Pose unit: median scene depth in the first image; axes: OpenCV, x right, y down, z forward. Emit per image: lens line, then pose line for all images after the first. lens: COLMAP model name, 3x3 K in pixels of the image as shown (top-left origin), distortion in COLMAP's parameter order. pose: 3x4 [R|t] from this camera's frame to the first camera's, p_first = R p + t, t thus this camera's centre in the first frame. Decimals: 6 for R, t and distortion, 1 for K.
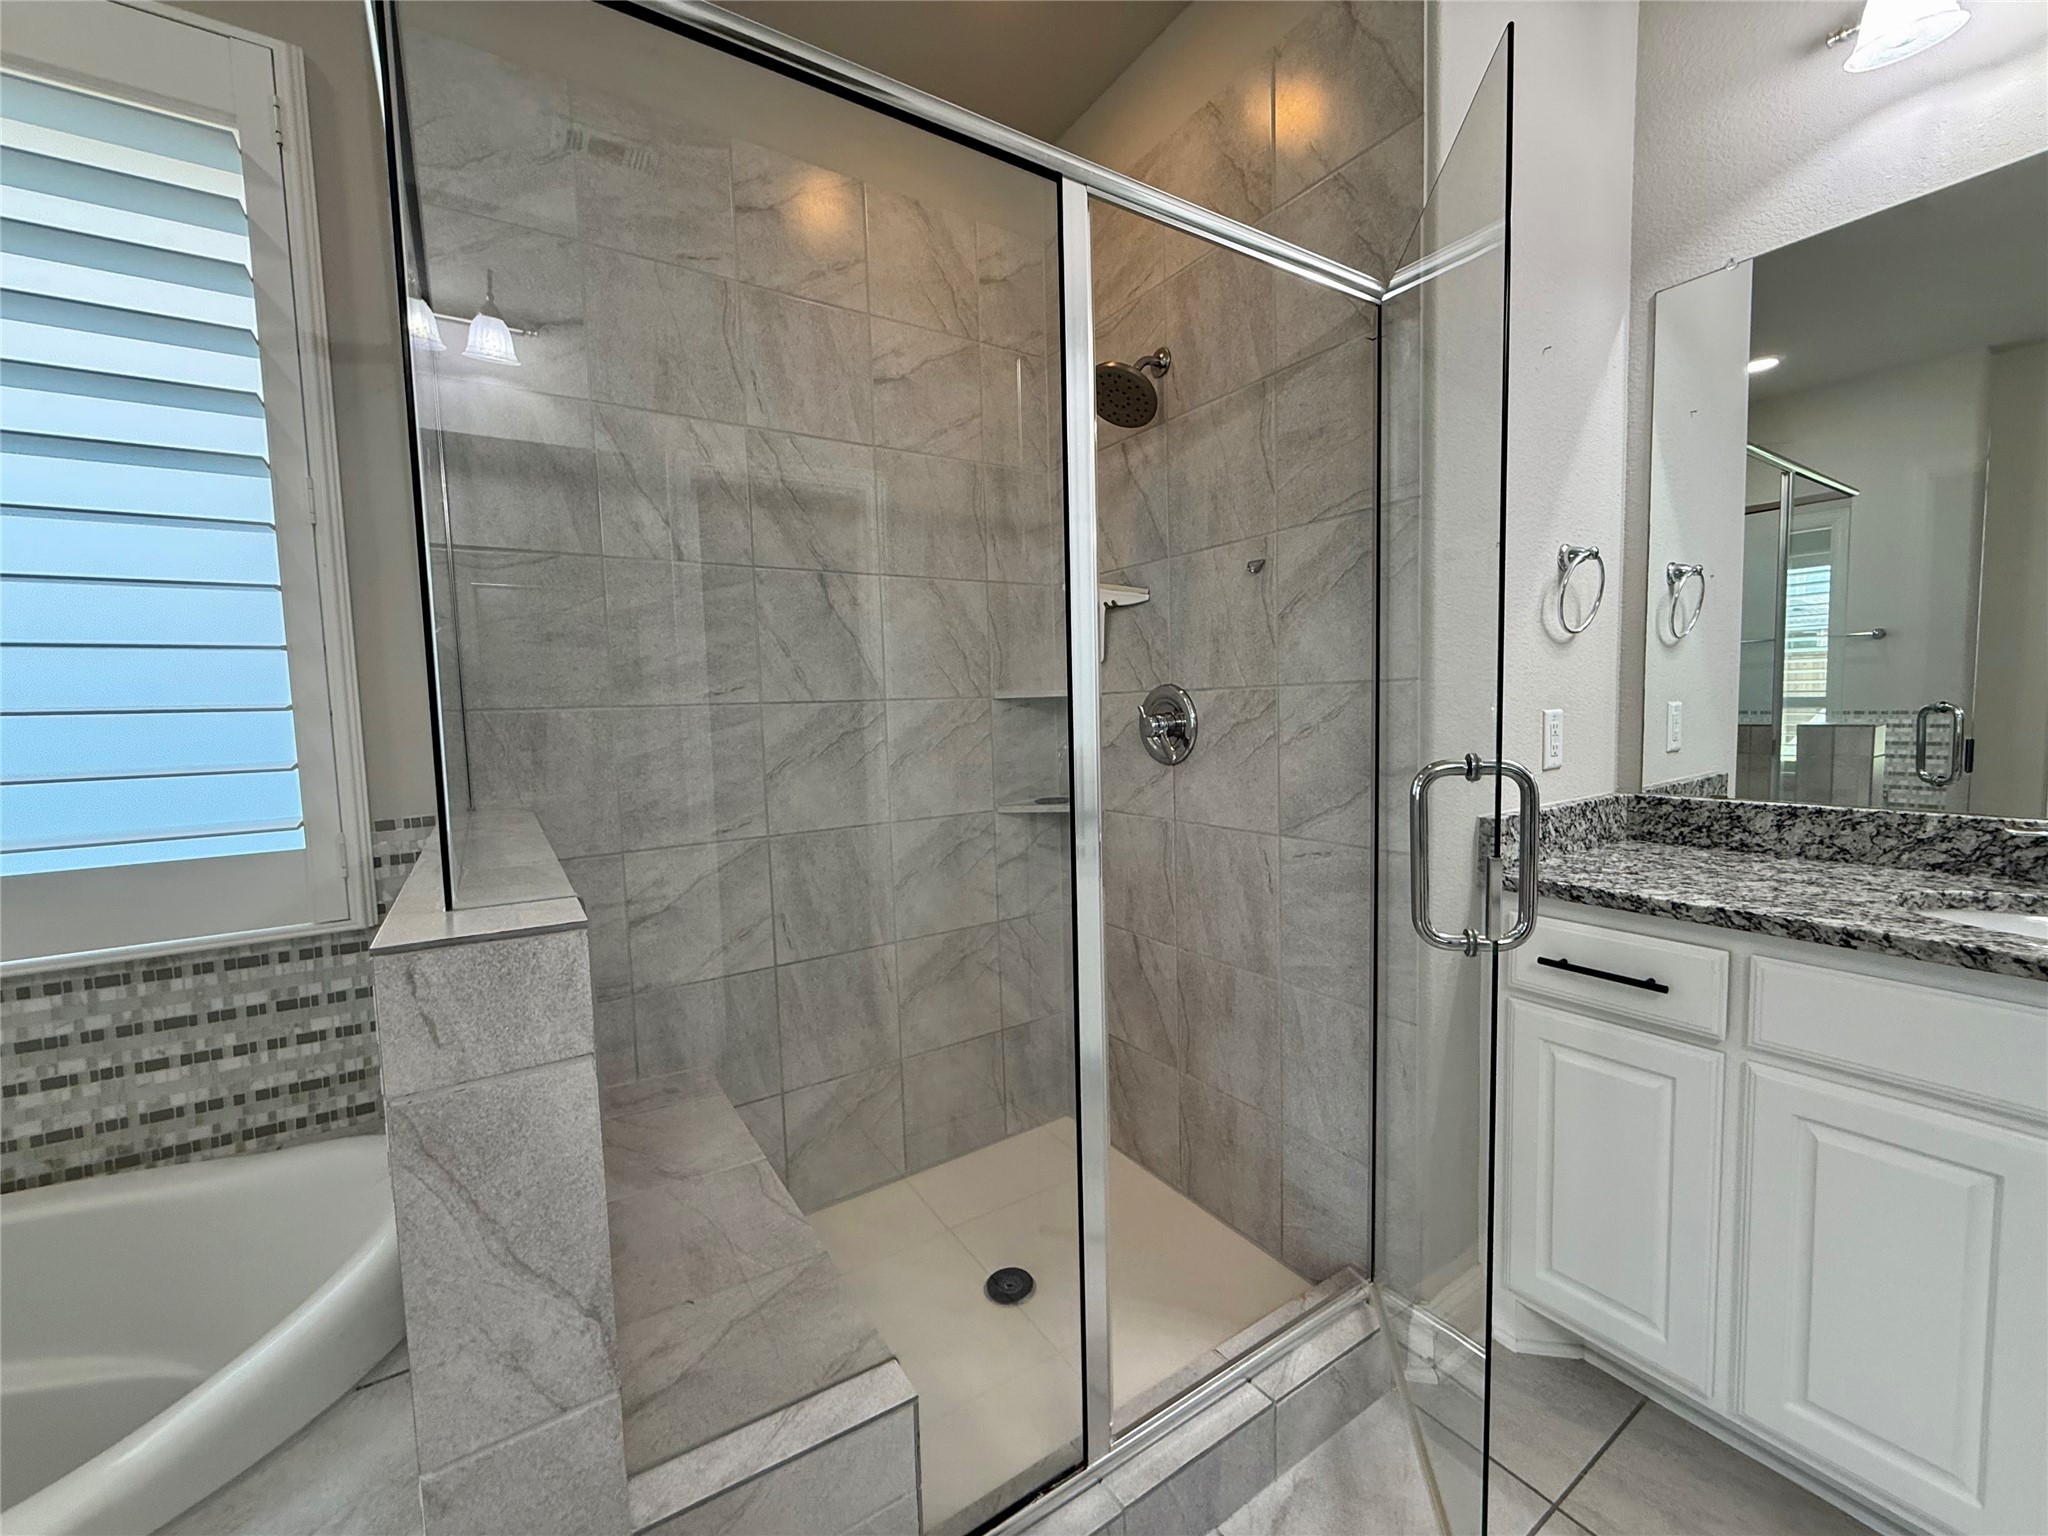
lens RADIAL K [[814.9, 0, 1031.2], [0, 814.9, 766.2], [0, 0, 1]] dist [-0.003234, 0.001039]
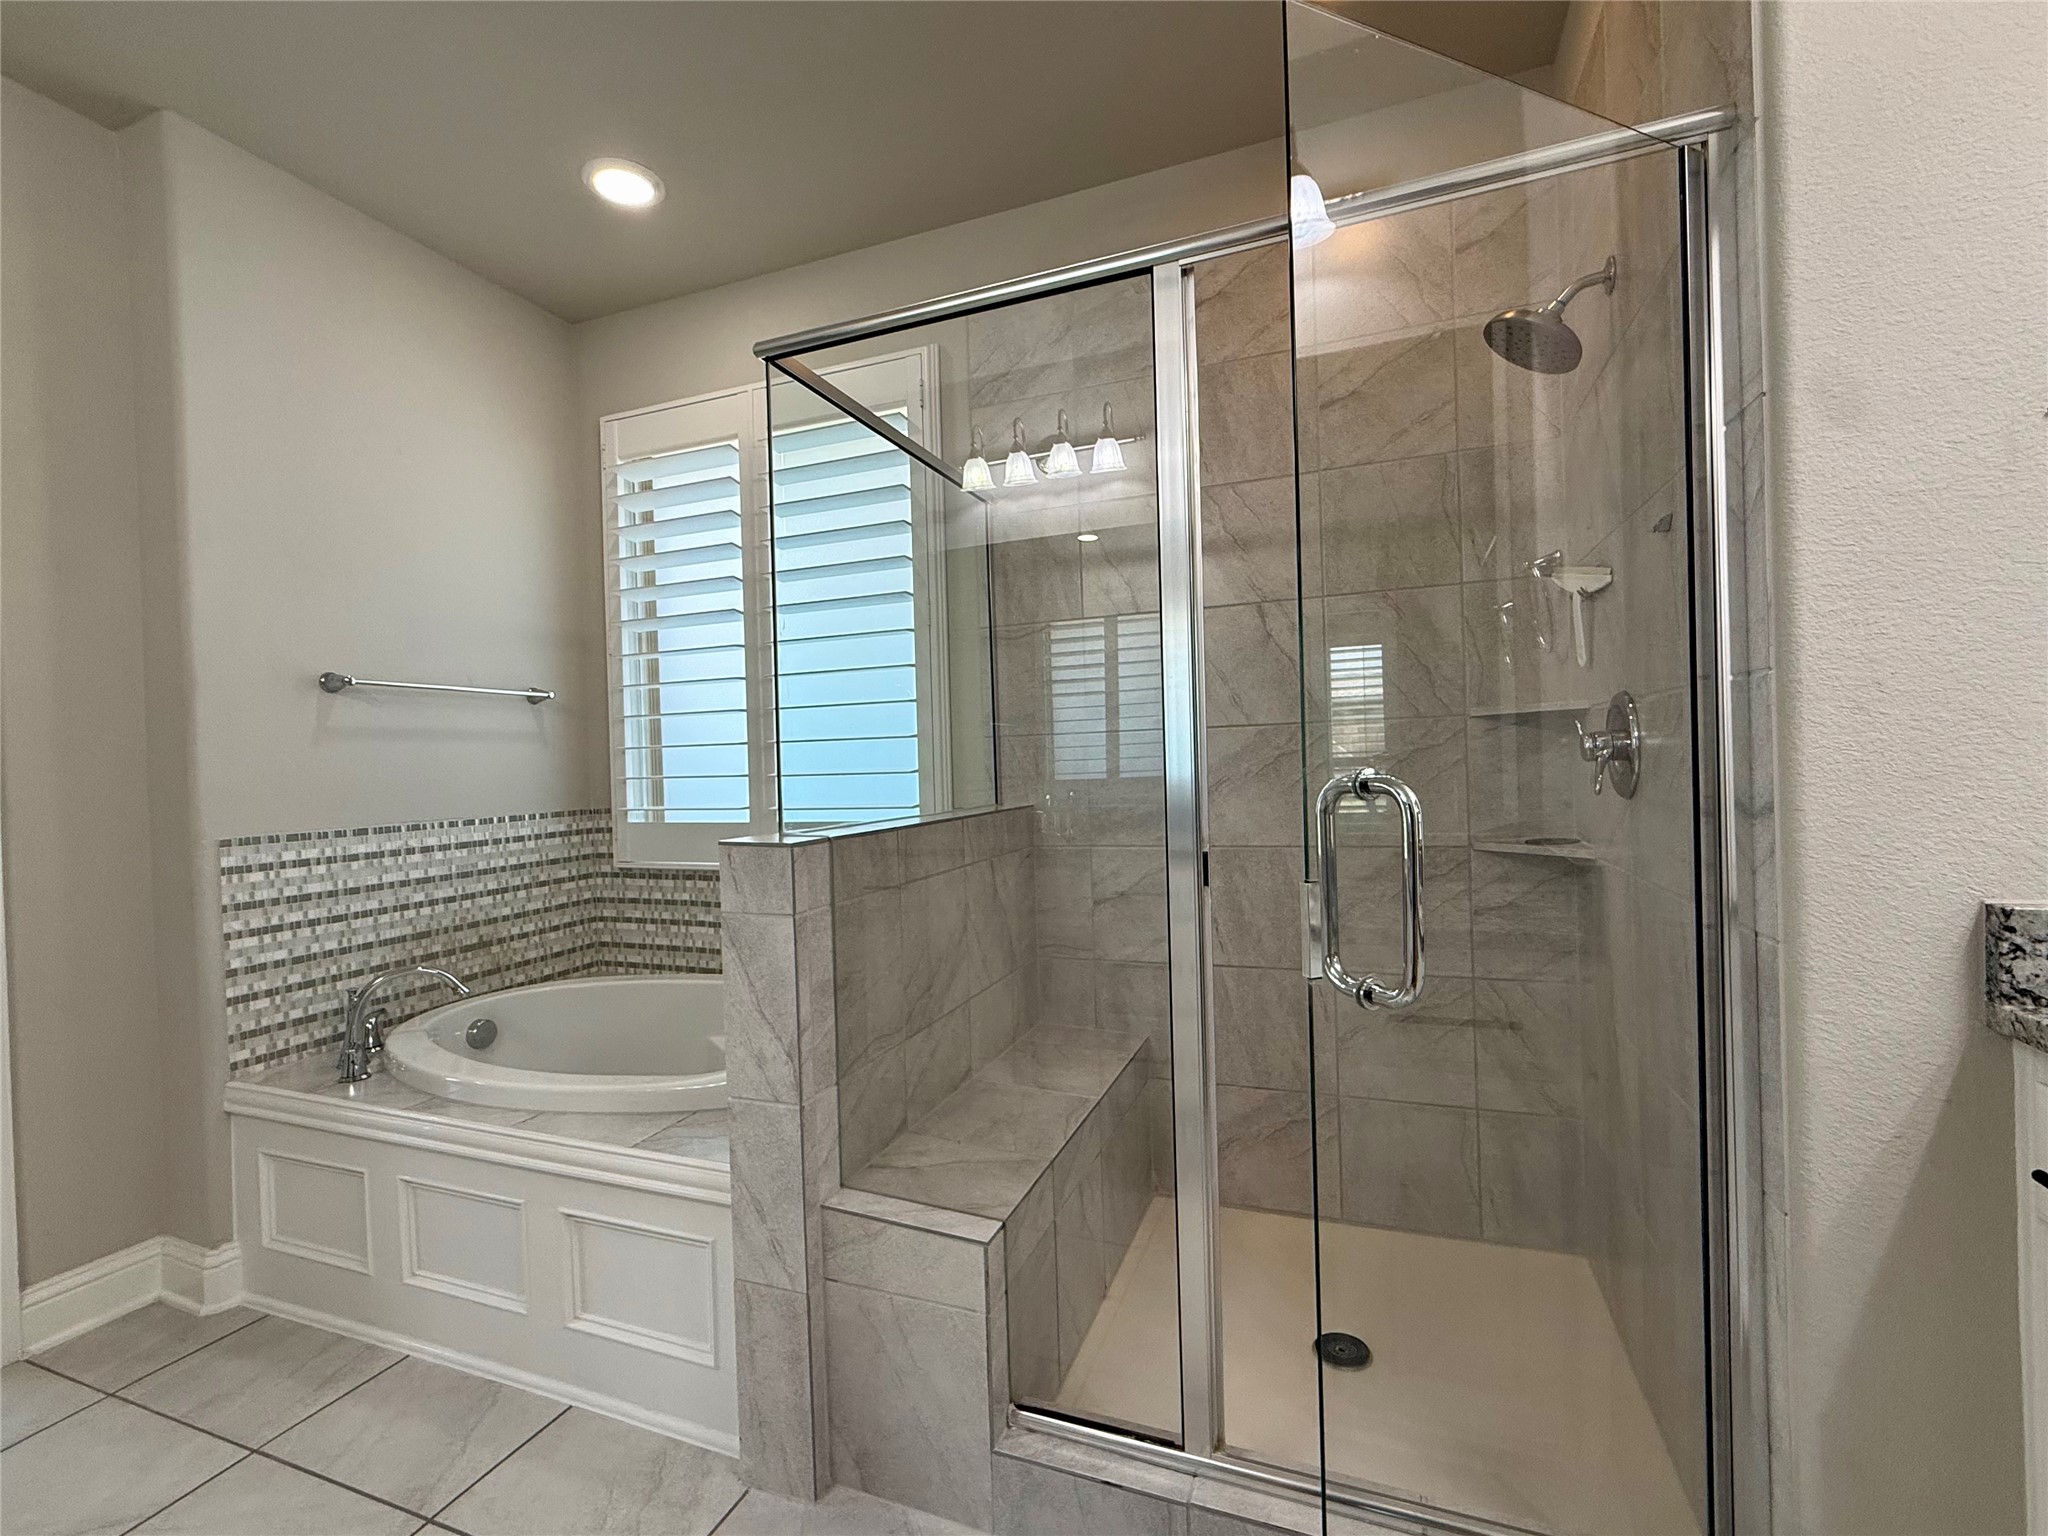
lens RADIAL K [[895.1, 0, 1025.9], [0, 895.1, 768.1], [0, 0, 1]] dist [0.010577, 0.000186]
pose [[0.591257, 0.016426, -0.806316, 0.802126], [-0.044734, 0.998921, -0.012453, 0.007860], [0.805242, 0.043433, 0.591354, 0.107047]]
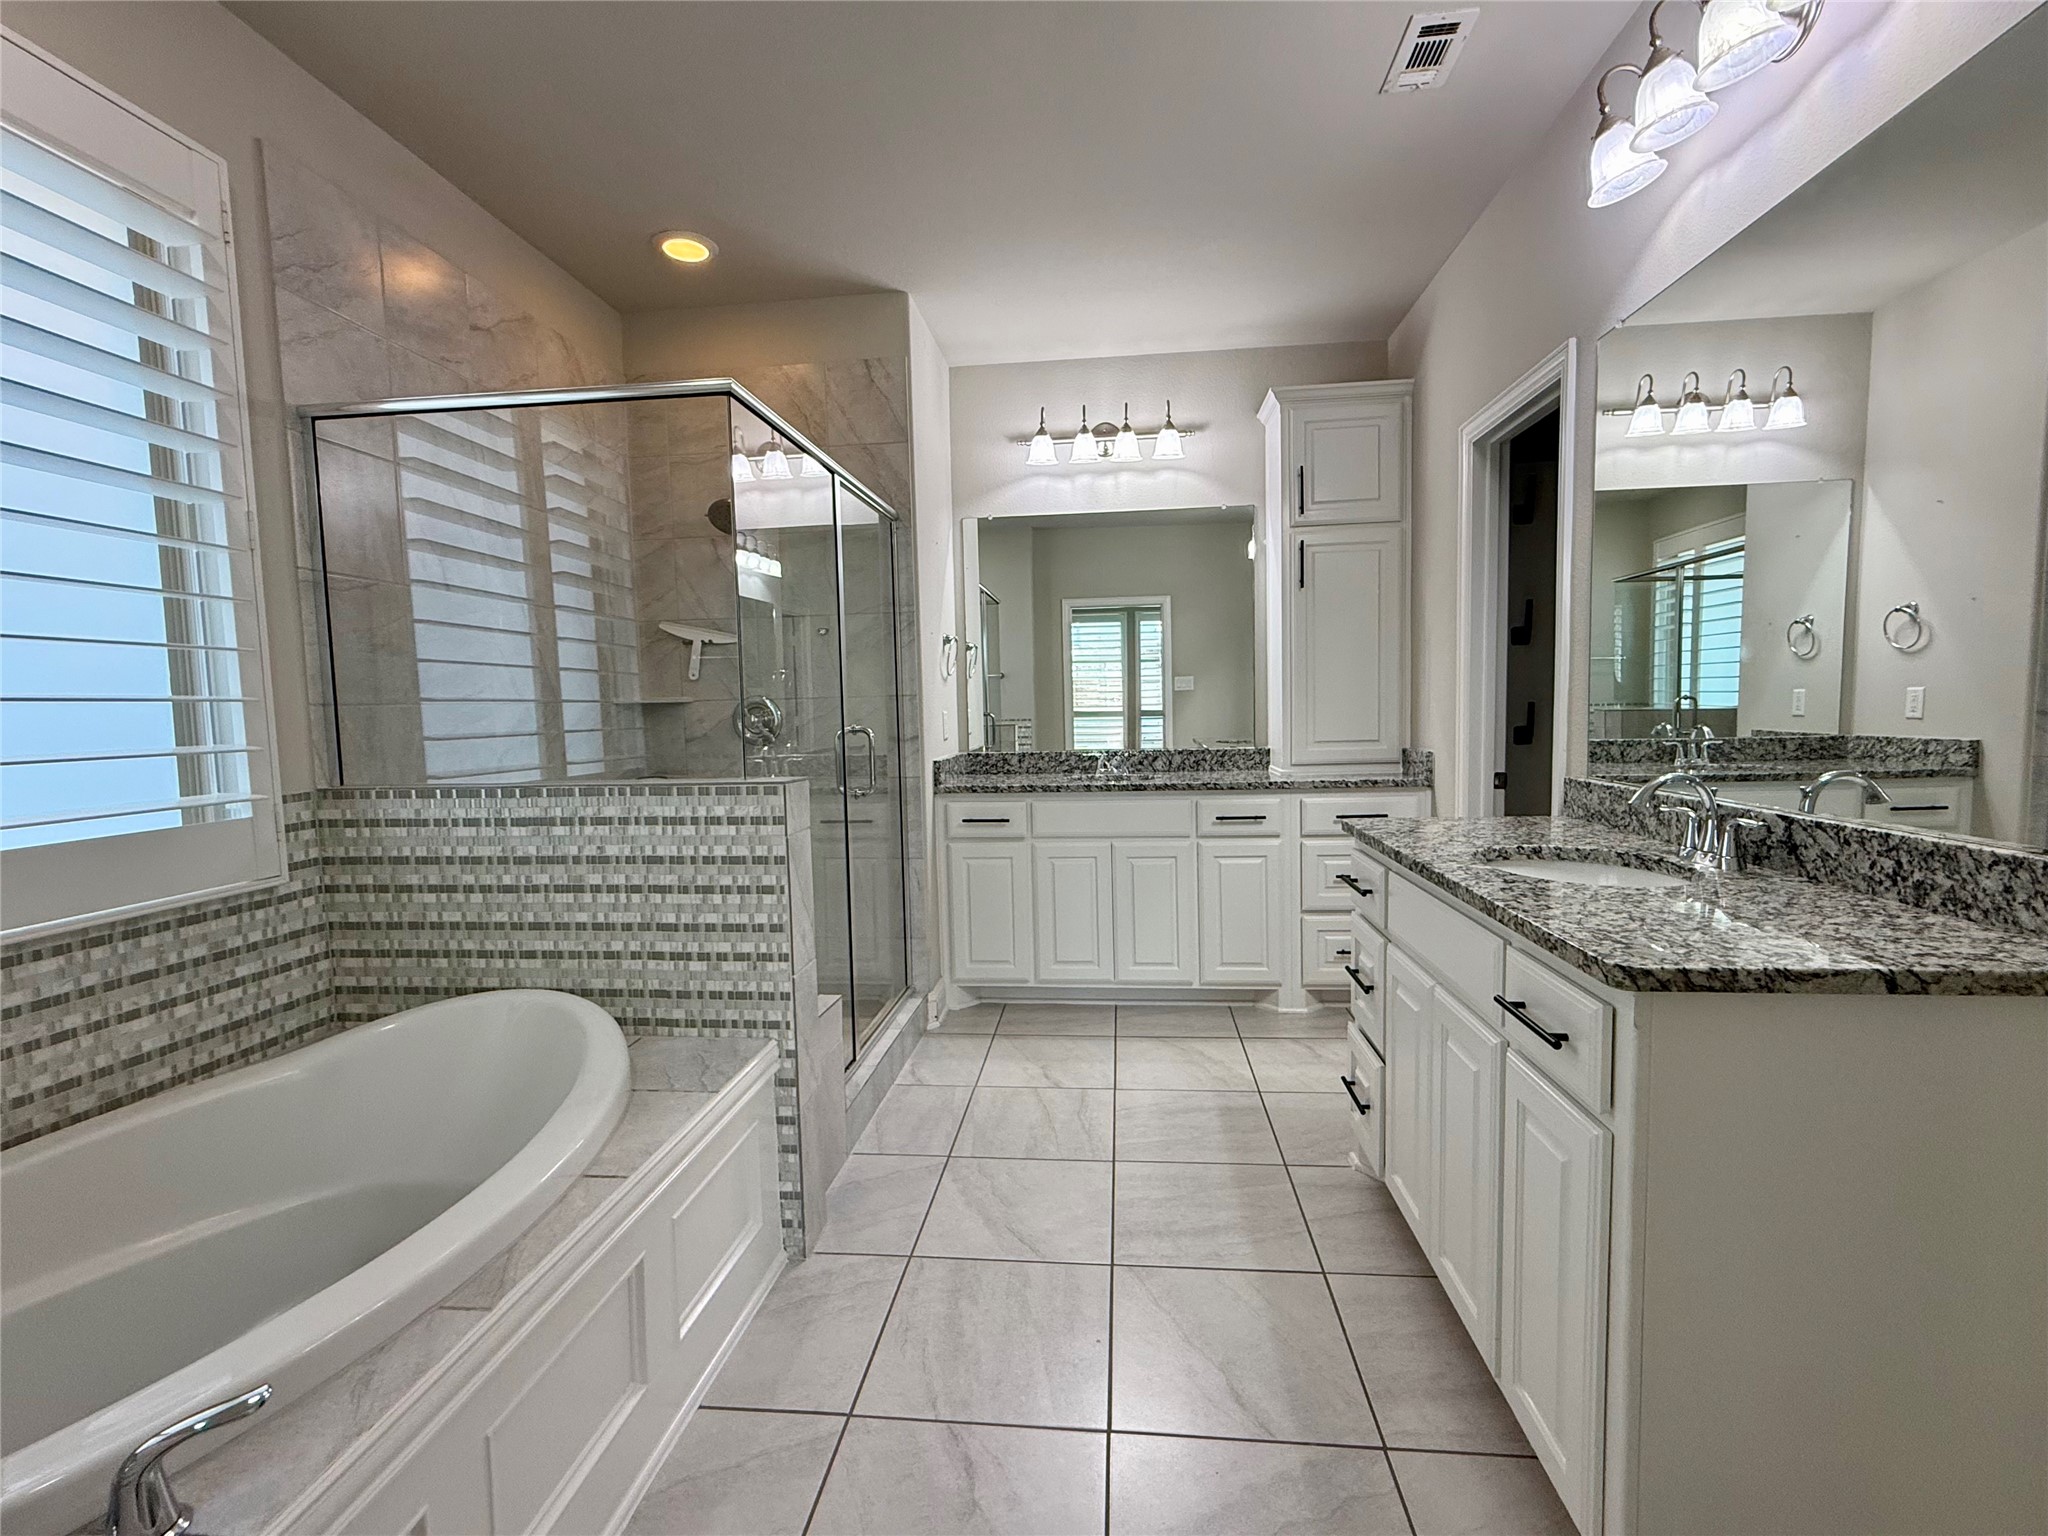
lens RADIAL K [[895.1, 0, 1024.0], [0, 895.1, 769.8], [0, 0, 1]] dist [0.010577, 0.000186]
pose [[0.634579, -0.043984, 0.771605, -1.217245], [0.063573, 0.997967, 0.004605, 0.099884], [-0.770239, 0.046131, 0.636085, -0.741010]]
